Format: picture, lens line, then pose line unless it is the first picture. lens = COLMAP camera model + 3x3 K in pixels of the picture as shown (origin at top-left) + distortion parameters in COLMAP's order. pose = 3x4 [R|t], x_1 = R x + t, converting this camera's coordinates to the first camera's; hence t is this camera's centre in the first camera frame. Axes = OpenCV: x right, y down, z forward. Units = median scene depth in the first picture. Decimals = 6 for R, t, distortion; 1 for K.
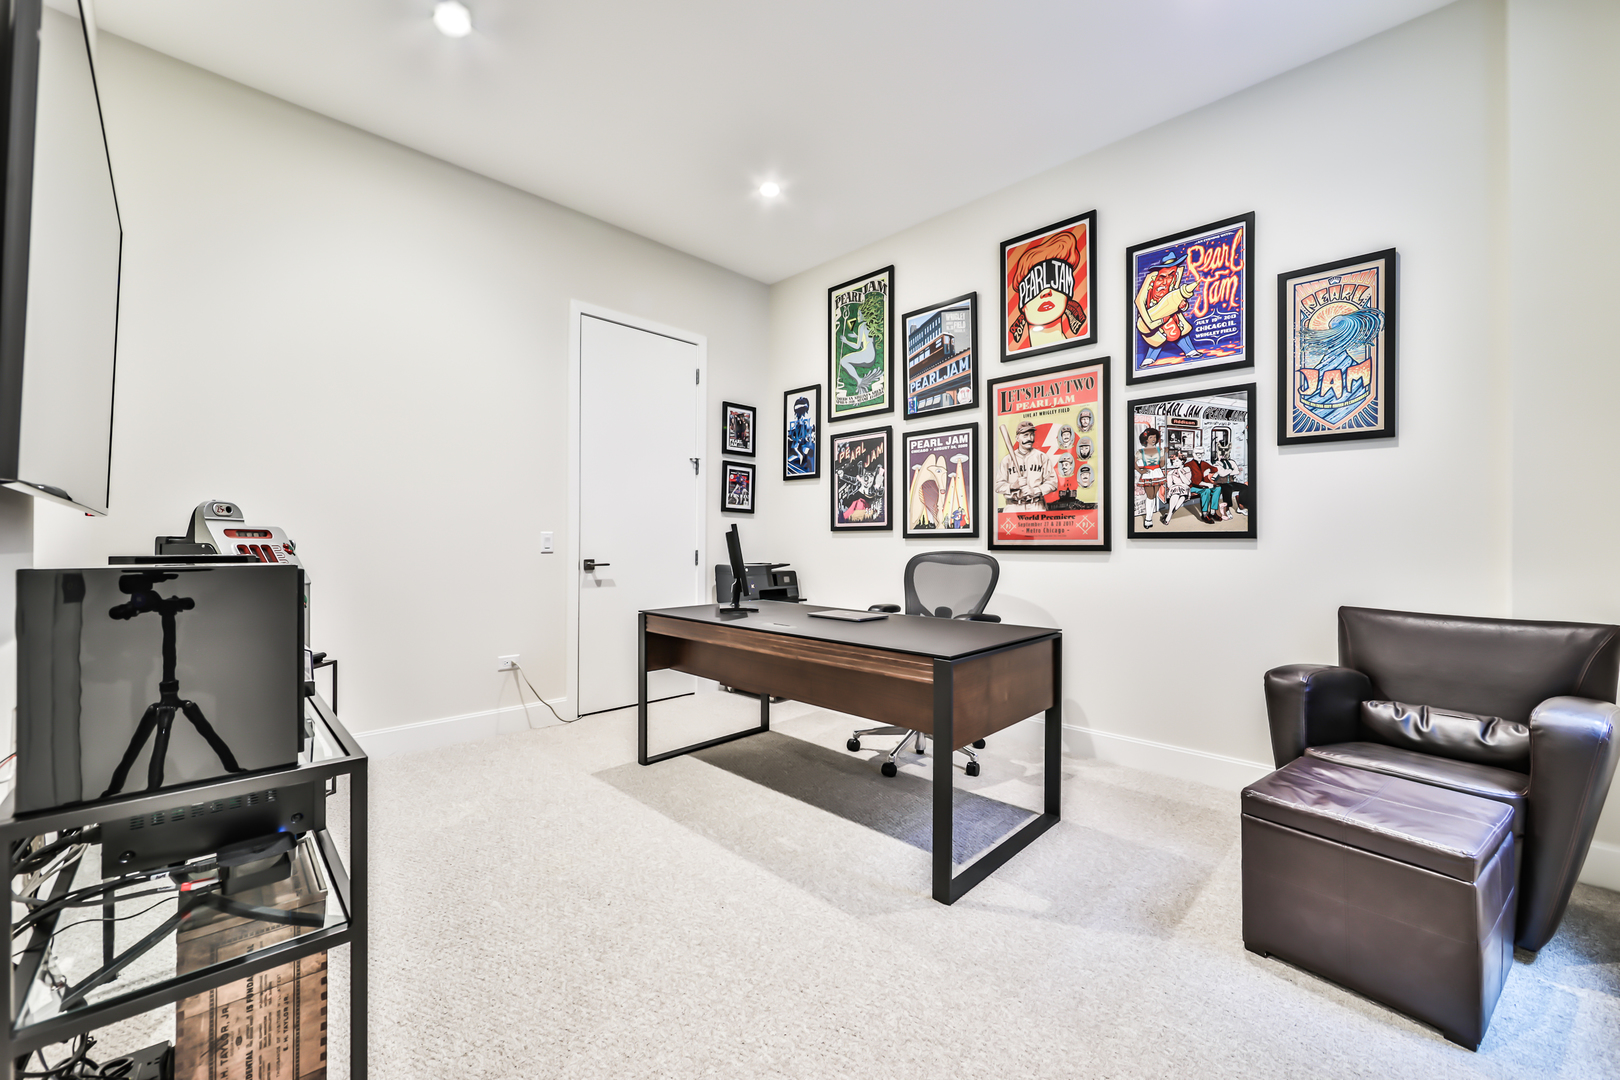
lens RADIAL K [[634.2, 0, 799.7], [0, 634.2, 541.8], [0, 0, 1]] dist [-0.010631, 0.002204]
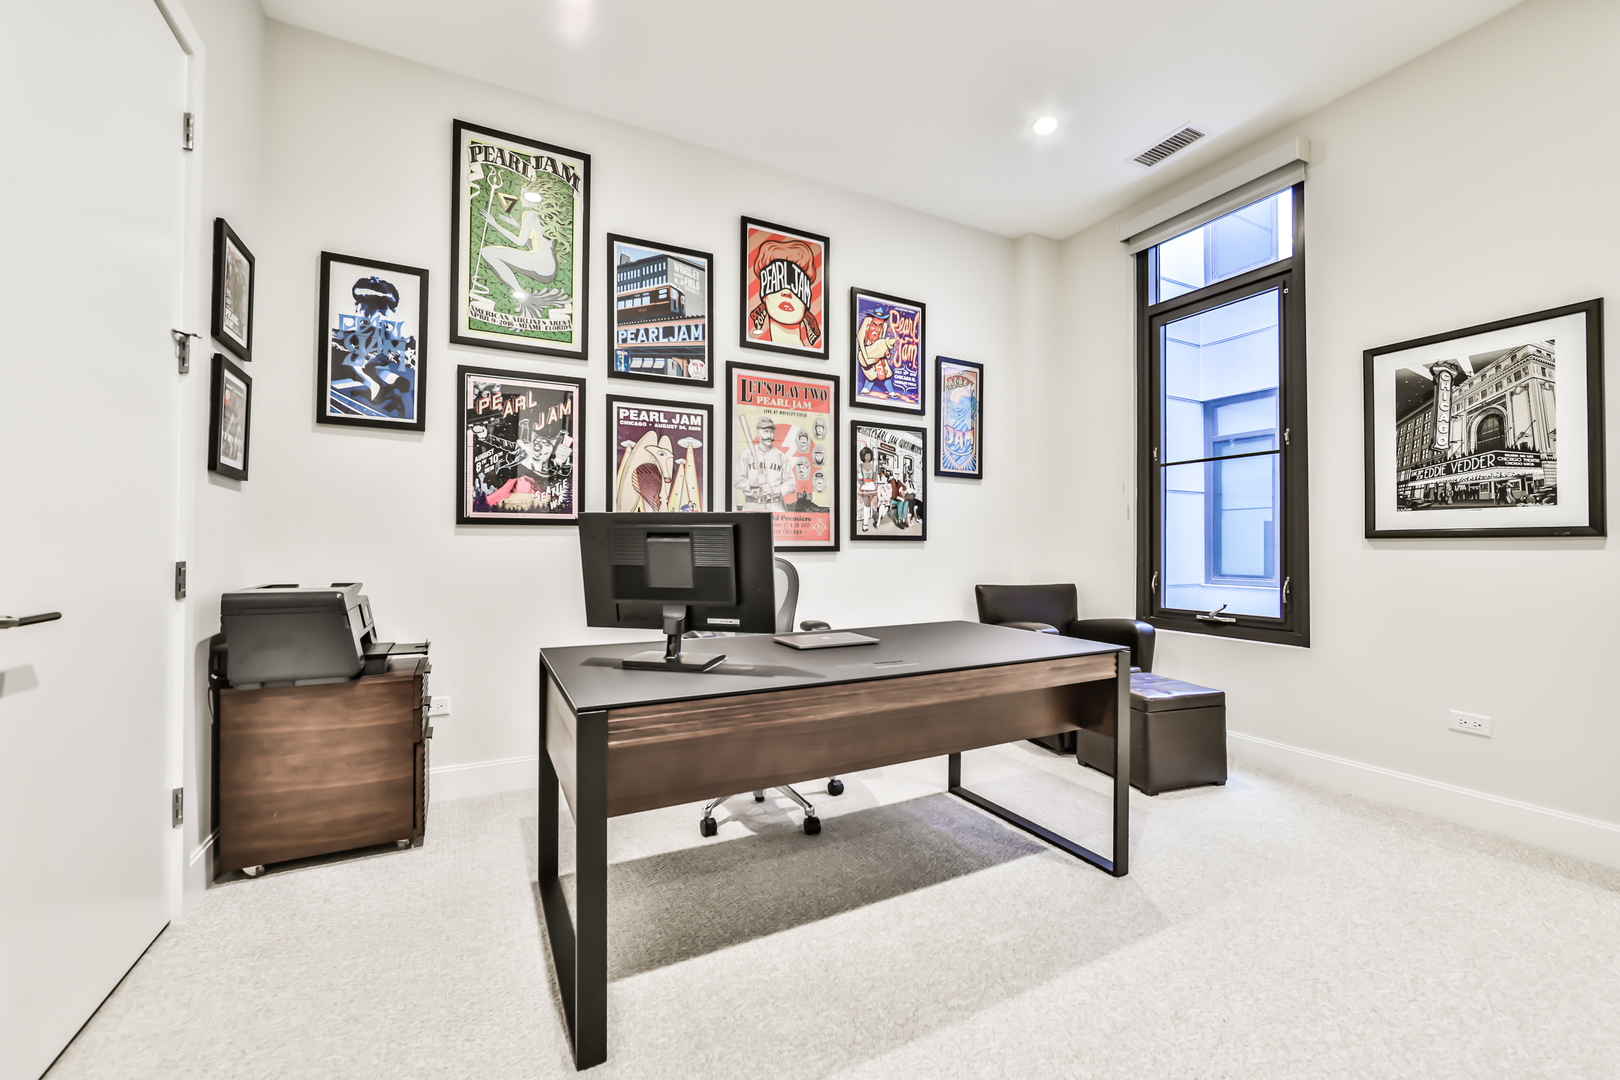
lens RADIAL K [[634.2, 0, 802.6], [0, 634.2, 541.2], [0, 0, 1]] dist [-0.010631, 0.002204]
pose [[0.316722, 0.003416, 0.948512, -0.538413], [-0.002707, 0.999993, -0.002697, 0.000101], [-0.948515, -0.001713, 0.316729, 0.647836]]
